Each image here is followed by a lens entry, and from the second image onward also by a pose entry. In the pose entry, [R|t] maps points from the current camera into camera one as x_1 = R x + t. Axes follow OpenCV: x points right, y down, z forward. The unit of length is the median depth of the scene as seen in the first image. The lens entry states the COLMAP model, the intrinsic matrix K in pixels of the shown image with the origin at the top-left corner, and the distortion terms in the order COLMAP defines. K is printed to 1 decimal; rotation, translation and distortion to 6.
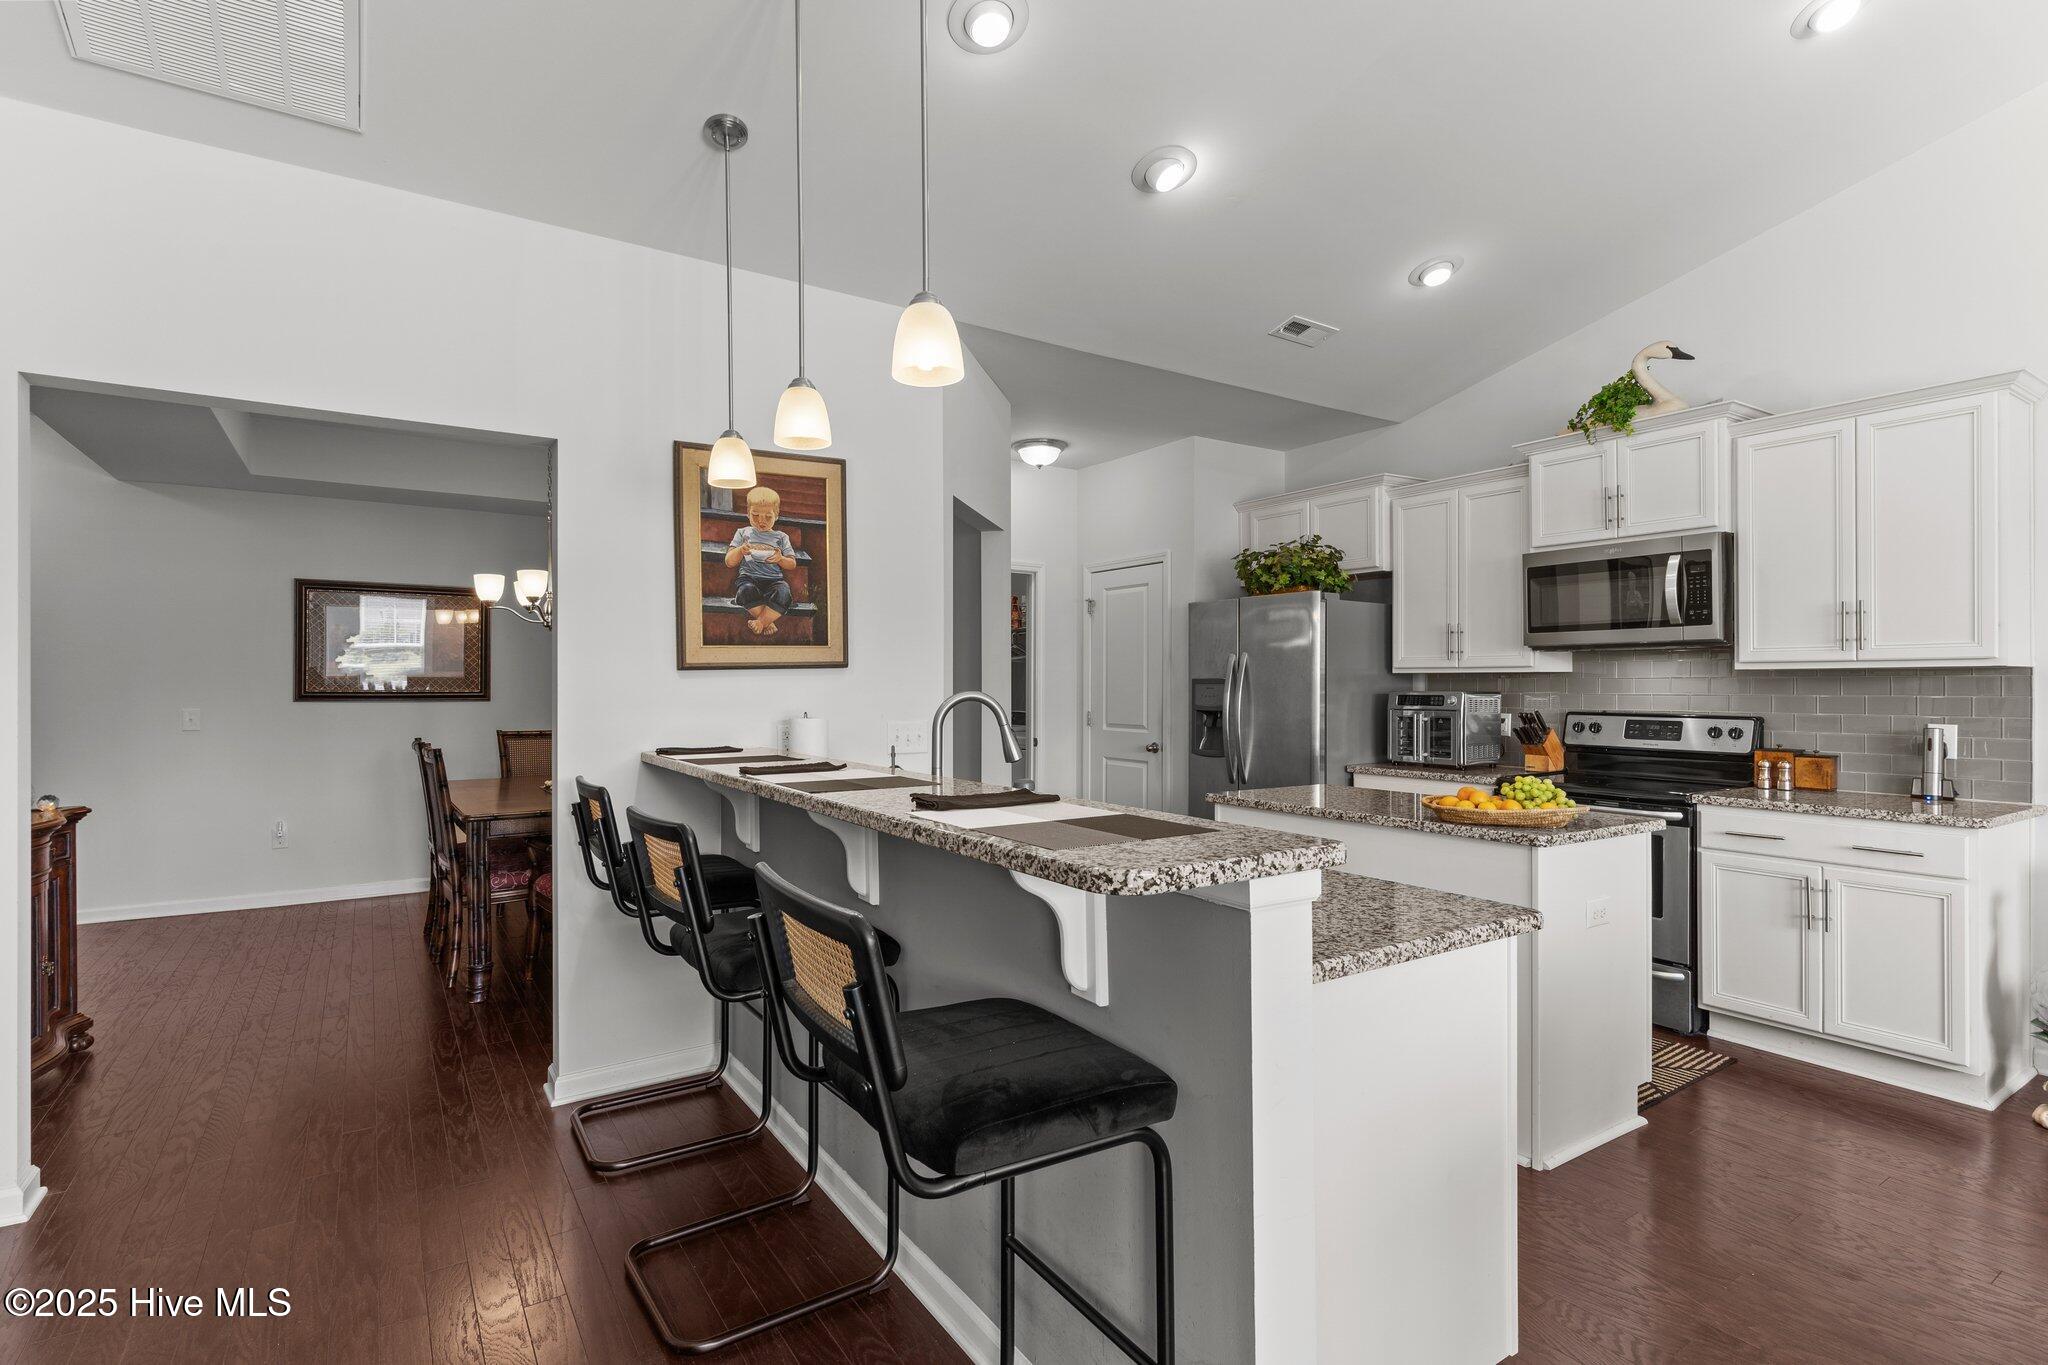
lens RADIAL K [[982.5, 0, 1010.7], [0, 982.5, 677.1], [0, 0, 1]] dist [-0.000234, 0.000505]
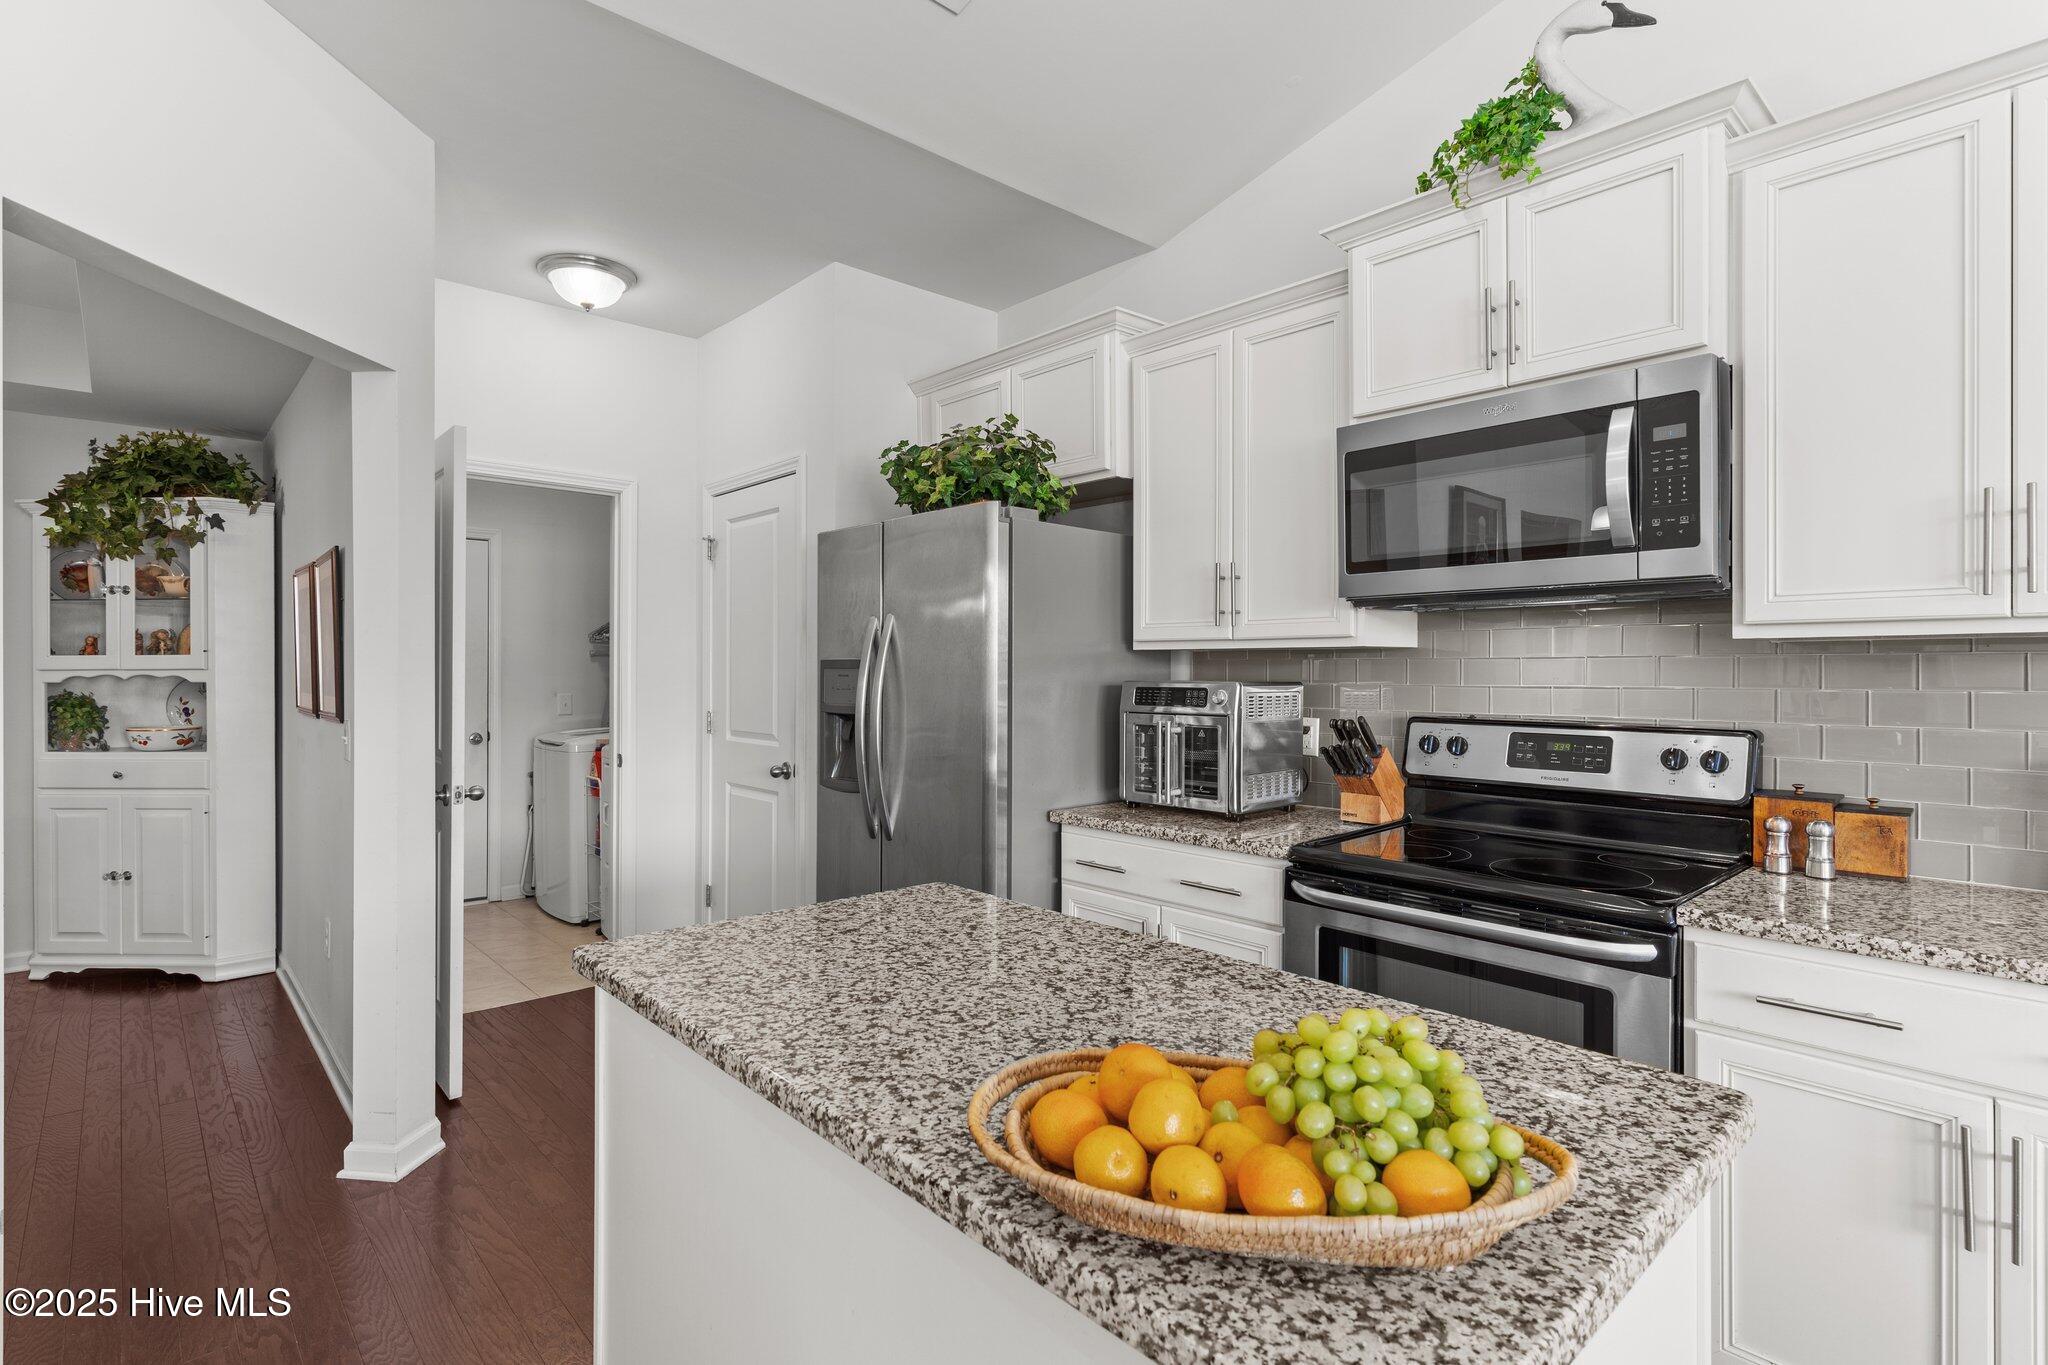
lens RADIAL K [[991.2, 0, 1006.6], [0, 991.2, 665.7], [0, 0, 1]] dist [-0.000013, 0.000161]
pose [[0.988091, 0.000151, 0.153868, 0.272774], [-0.000790, 0.999991, 0.004086, 0.003770], [-0.153866, -0.004159, 0.988083, 0.517319]]
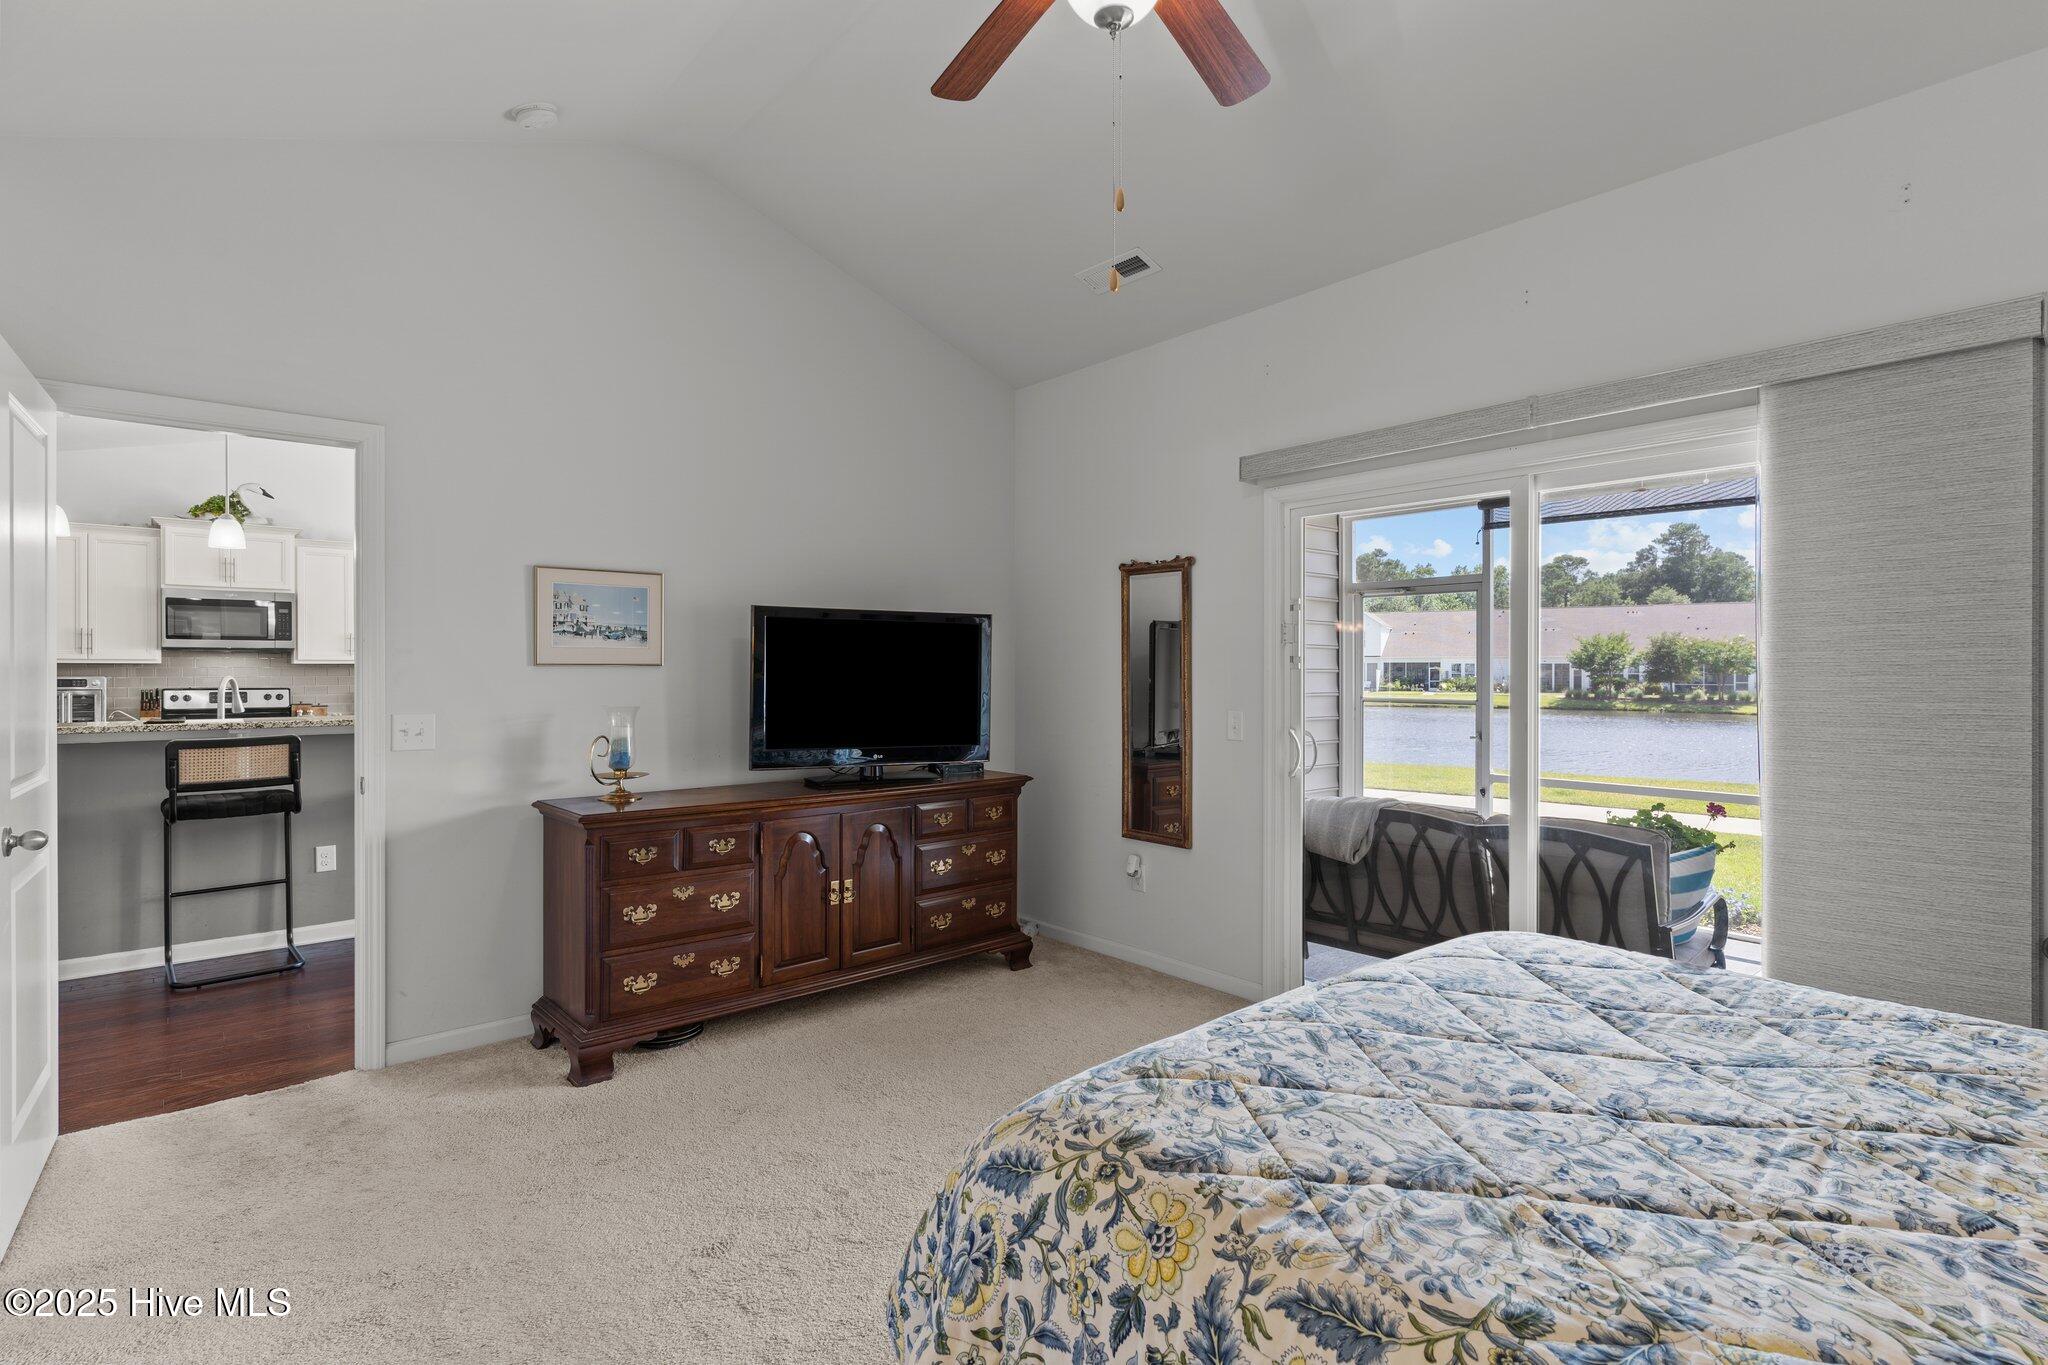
lens RADIAL K [[982.5, 0, 1010.7], [0, 982.5, 677.1], [0, 0, 1]] dist [-0.000234, 0.000505]
pose [[-0.132610, -0.007635, 0.991139, -1.295082], [-0.006291, 0.999957, 0.006861, -0.002894], [-0.991148, -0.005326, -0.132652, -0.147420]]
